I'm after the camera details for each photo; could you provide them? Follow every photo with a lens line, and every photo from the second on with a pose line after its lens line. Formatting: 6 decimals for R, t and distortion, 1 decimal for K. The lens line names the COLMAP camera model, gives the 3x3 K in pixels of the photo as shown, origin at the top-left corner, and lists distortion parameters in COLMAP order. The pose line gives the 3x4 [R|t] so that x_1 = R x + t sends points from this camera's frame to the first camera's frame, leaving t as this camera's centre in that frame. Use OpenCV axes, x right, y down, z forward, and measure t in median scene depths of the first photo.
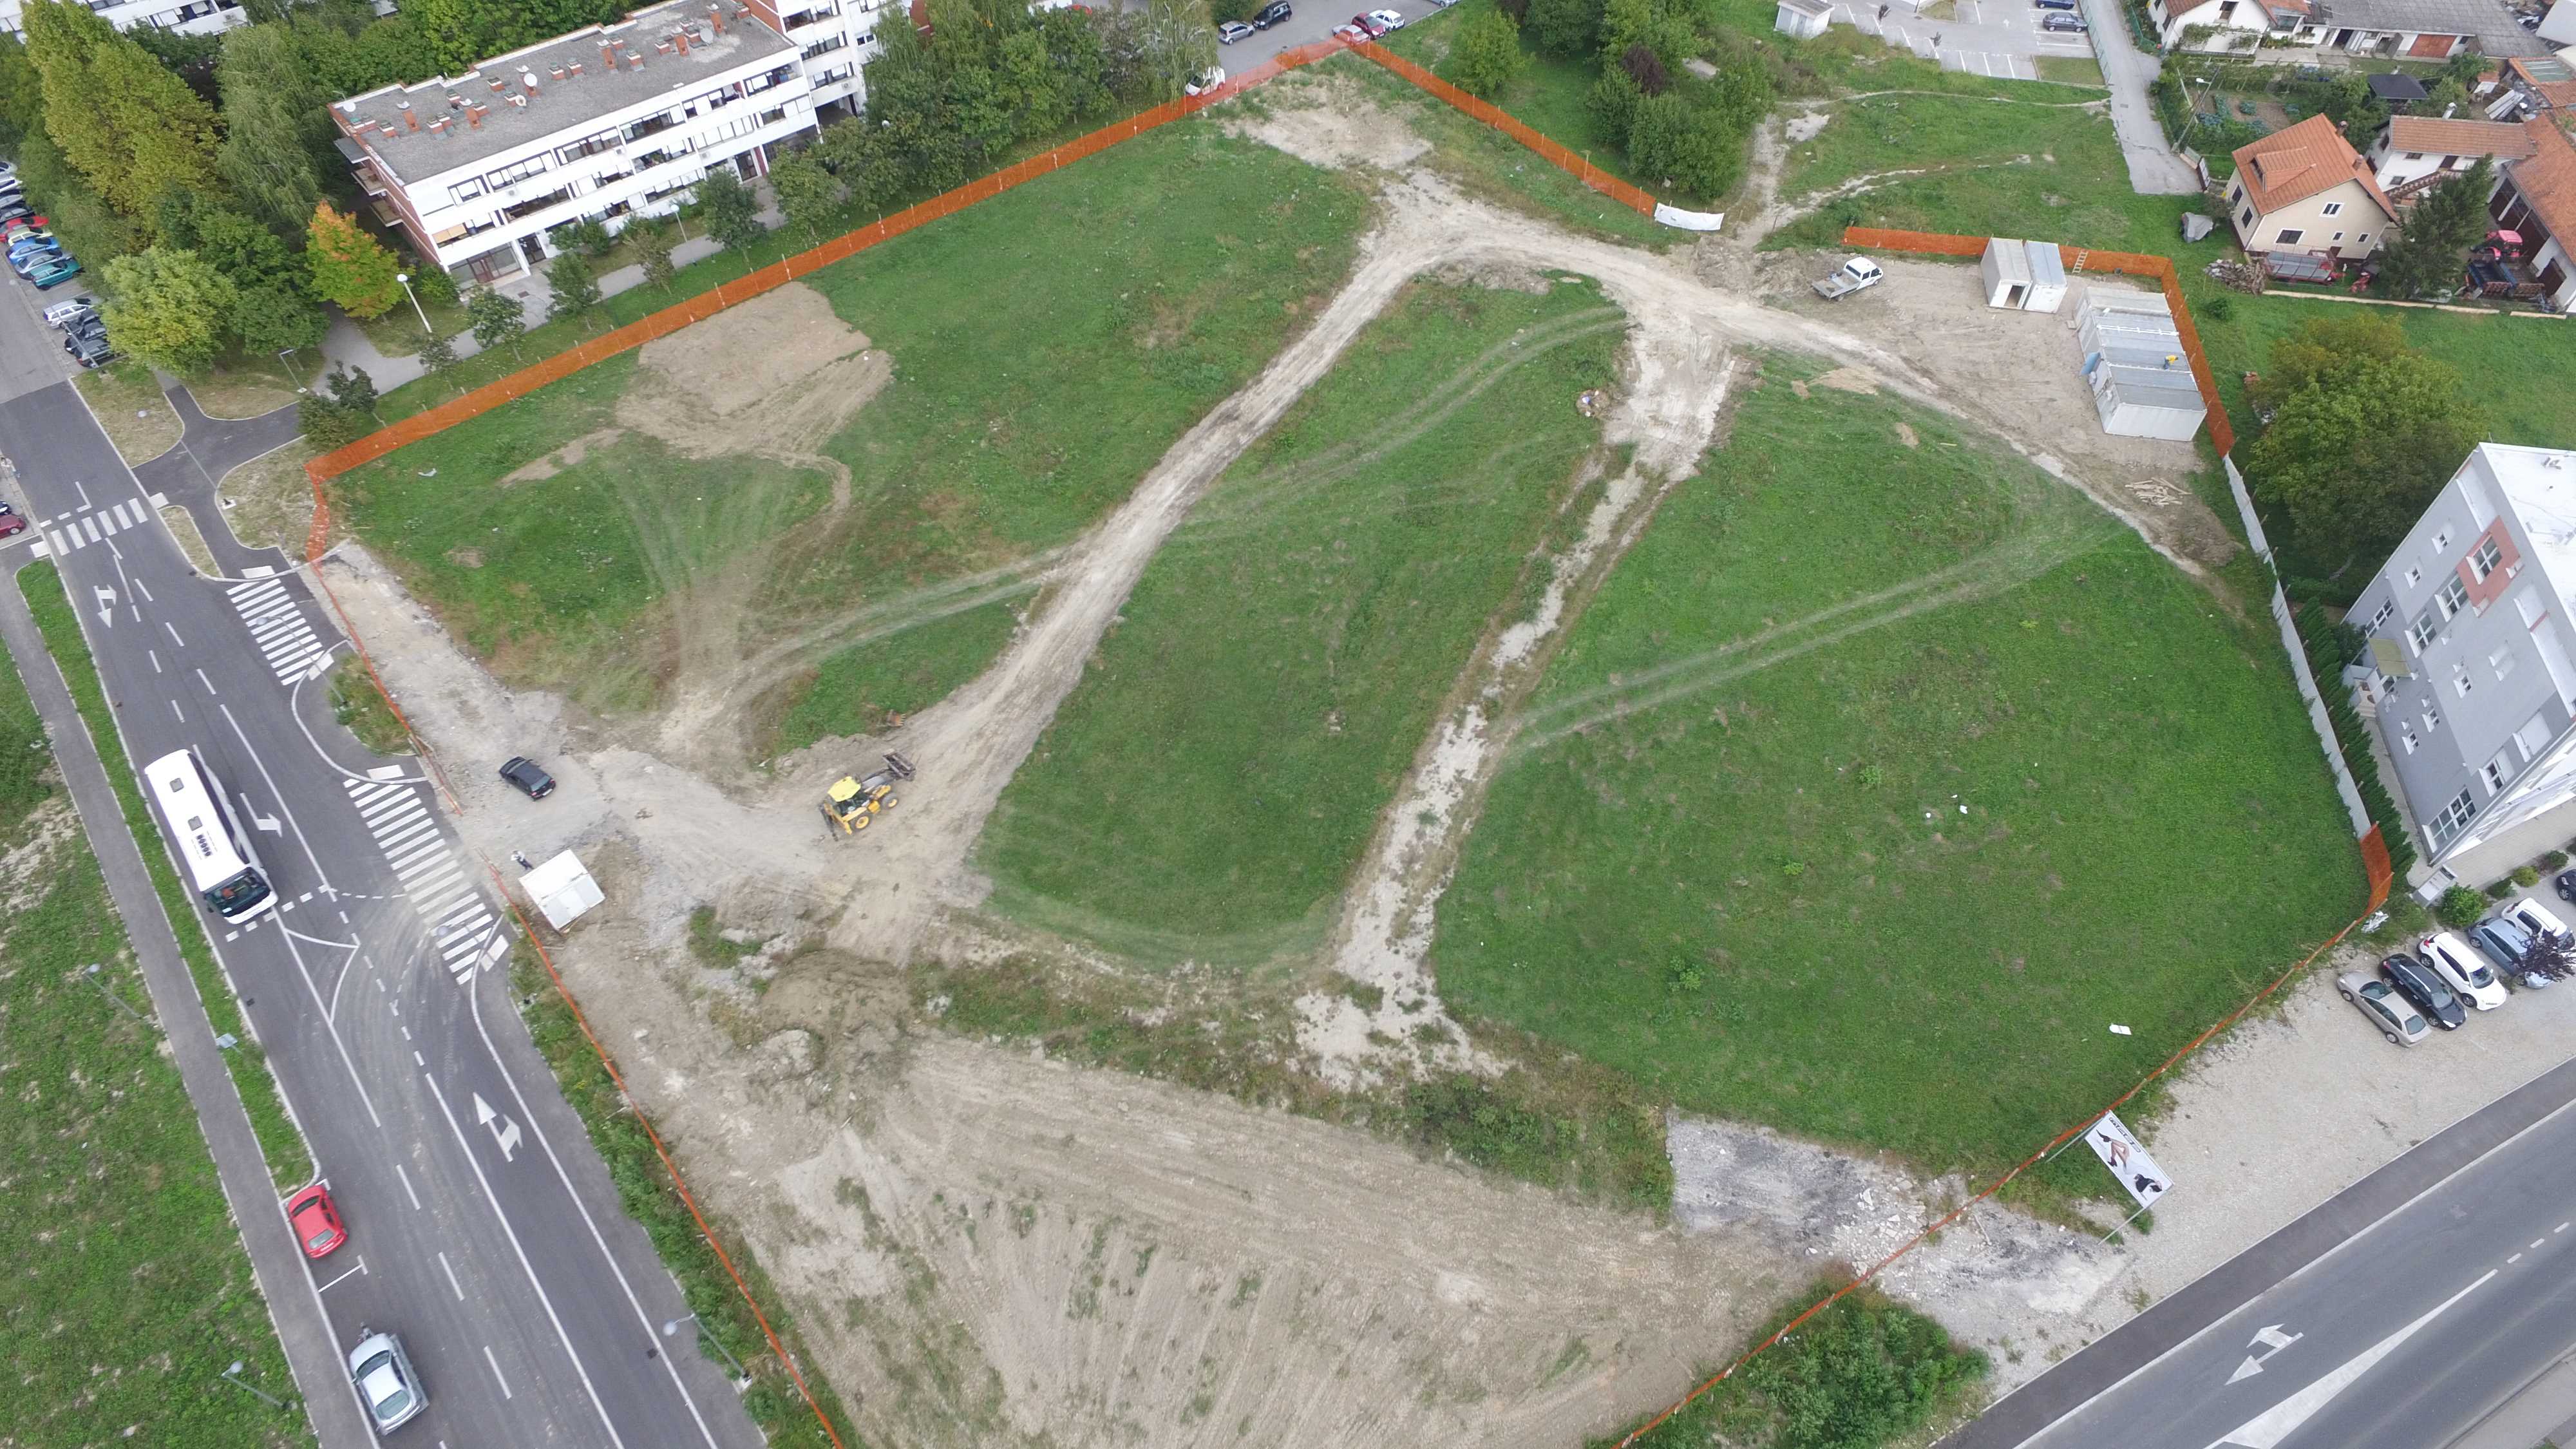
lens RADIAL K [[1498.2, 0, 1298.2], [0, 1498.2, 722.7], [0, 0, 1]] dist [-0.012272, 0.017568]
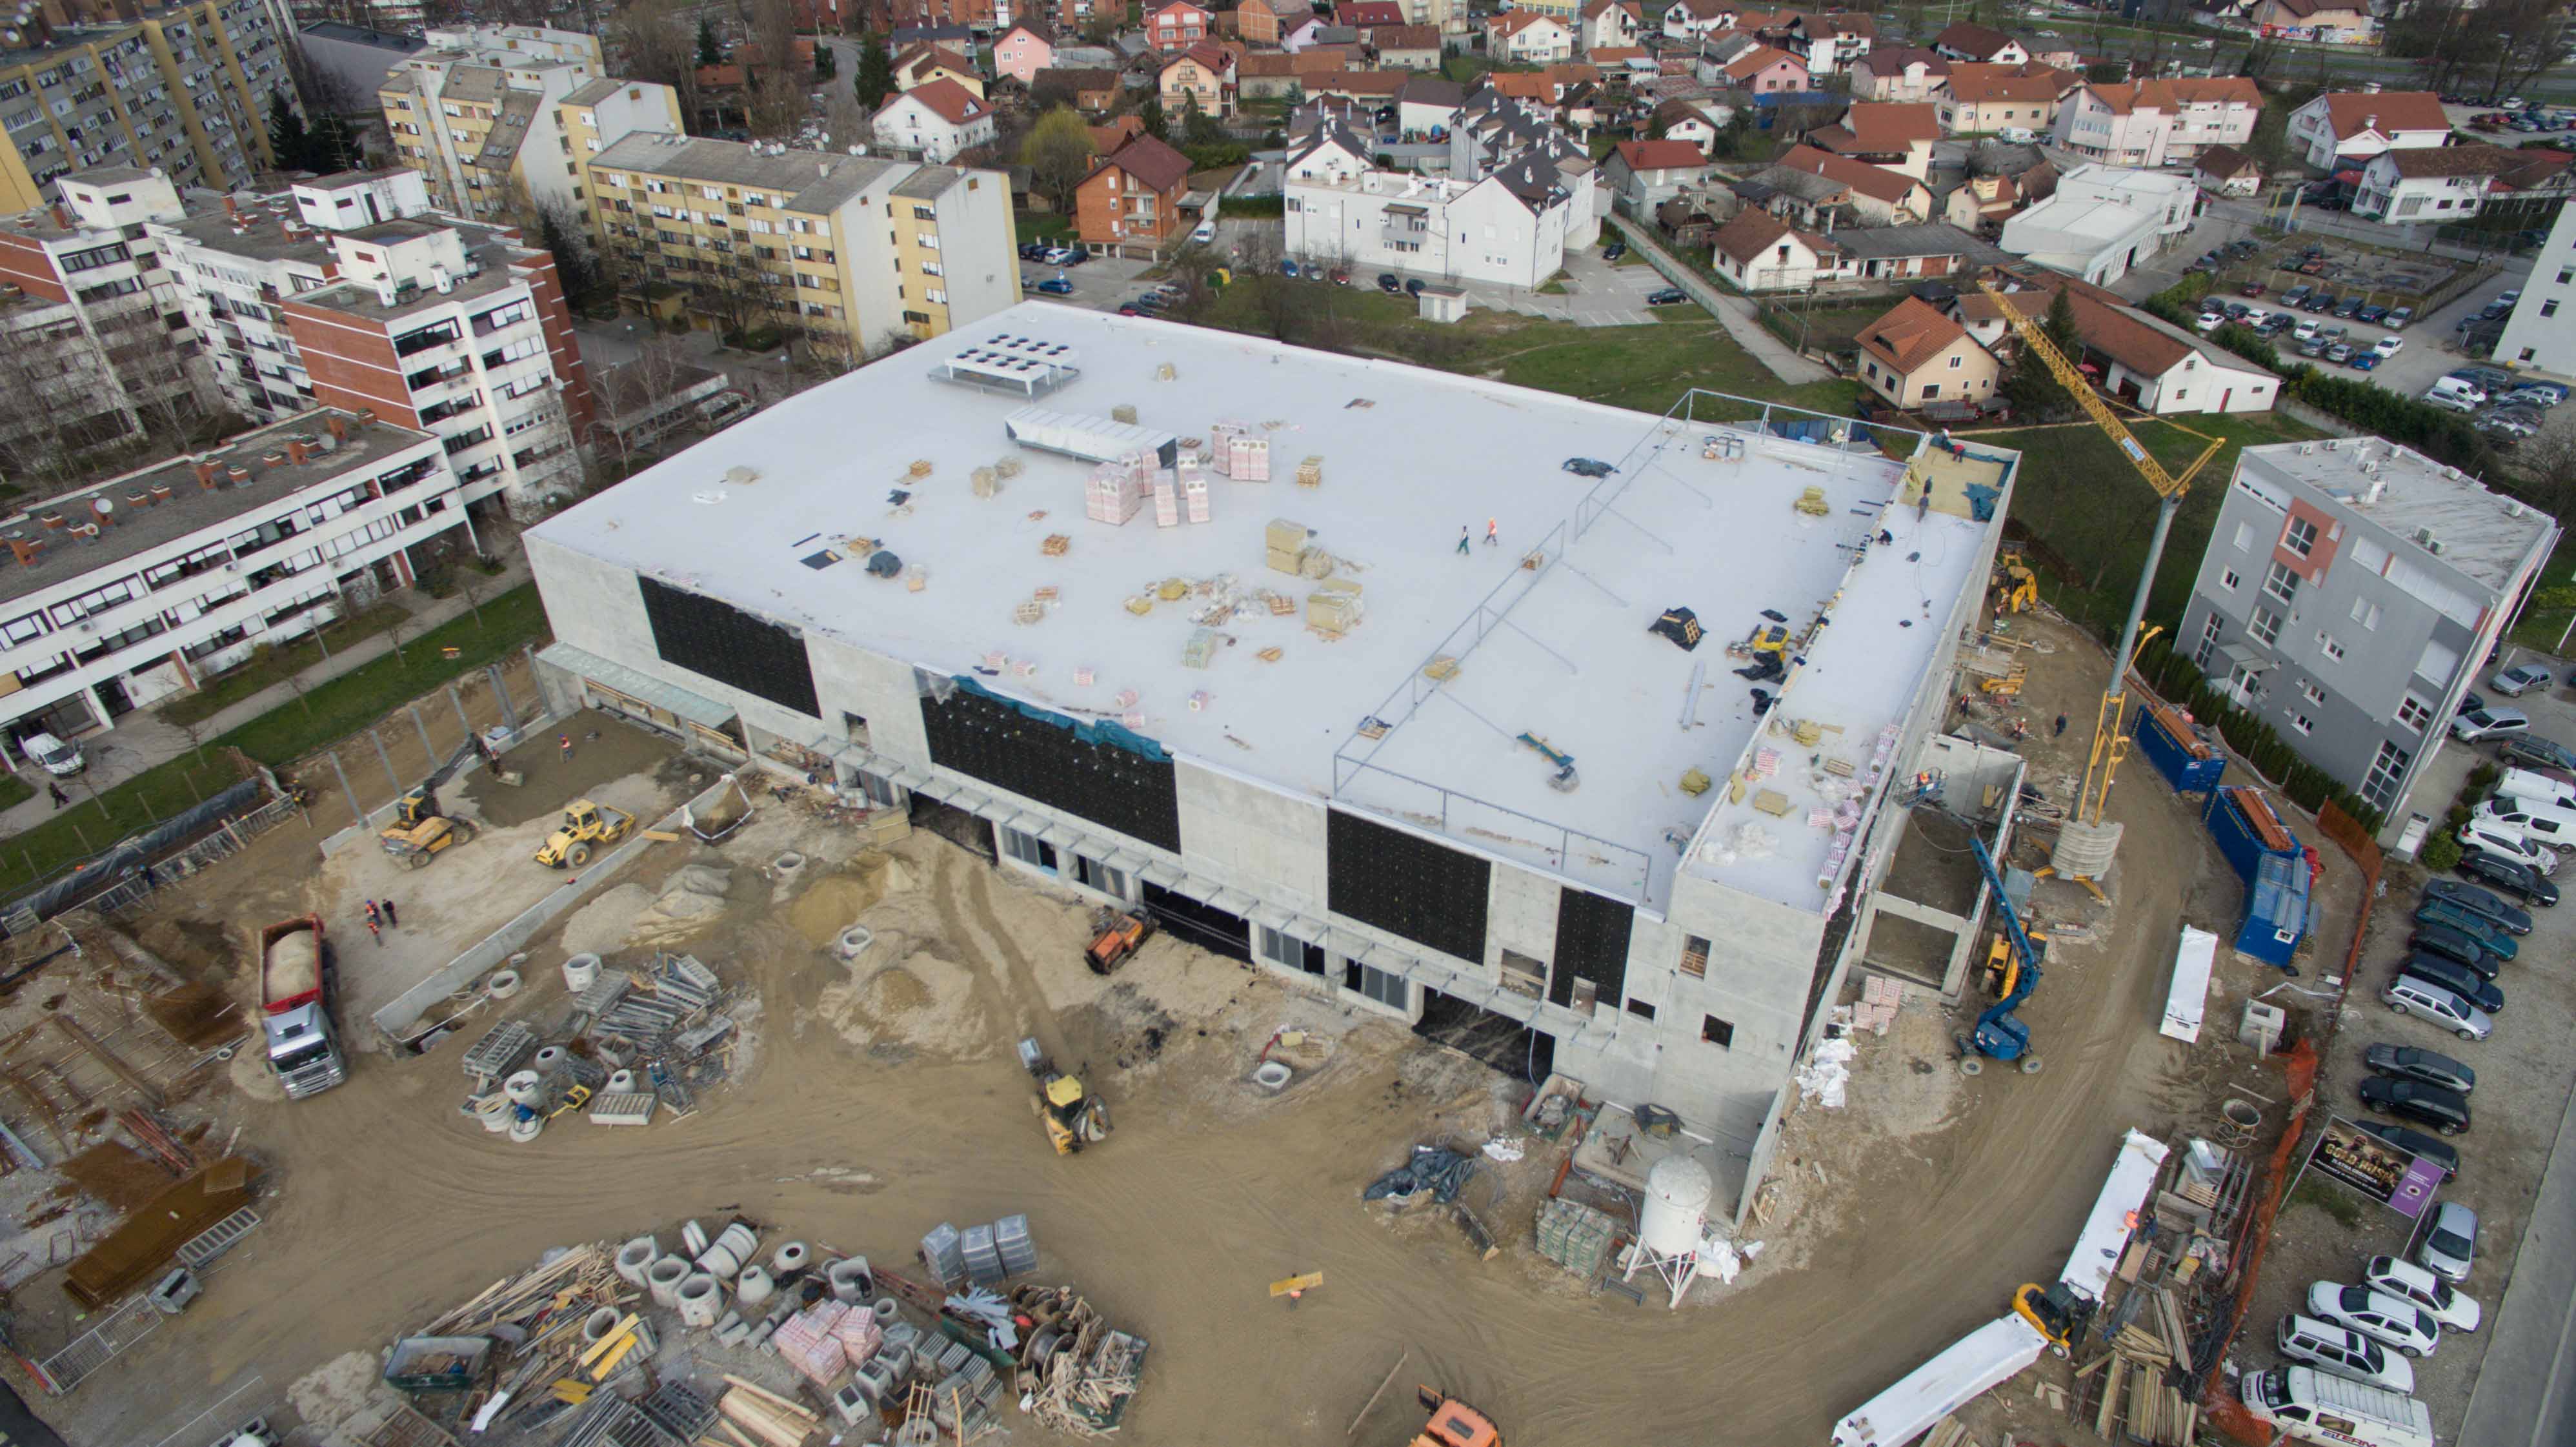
lens RADIAL K [[1501.4, 0, 1297.5], [0, 1501.4, 720.6], [0, 0, 1]] dist [-0.120939, 0.088222]
pose [[0.945079, -0.192090, 0.264436, -0.117438], [0.261349, 0.929990, -0.258487, 0.061533], [-0.196269, 0.313401, 0.929117, 0.157770]]
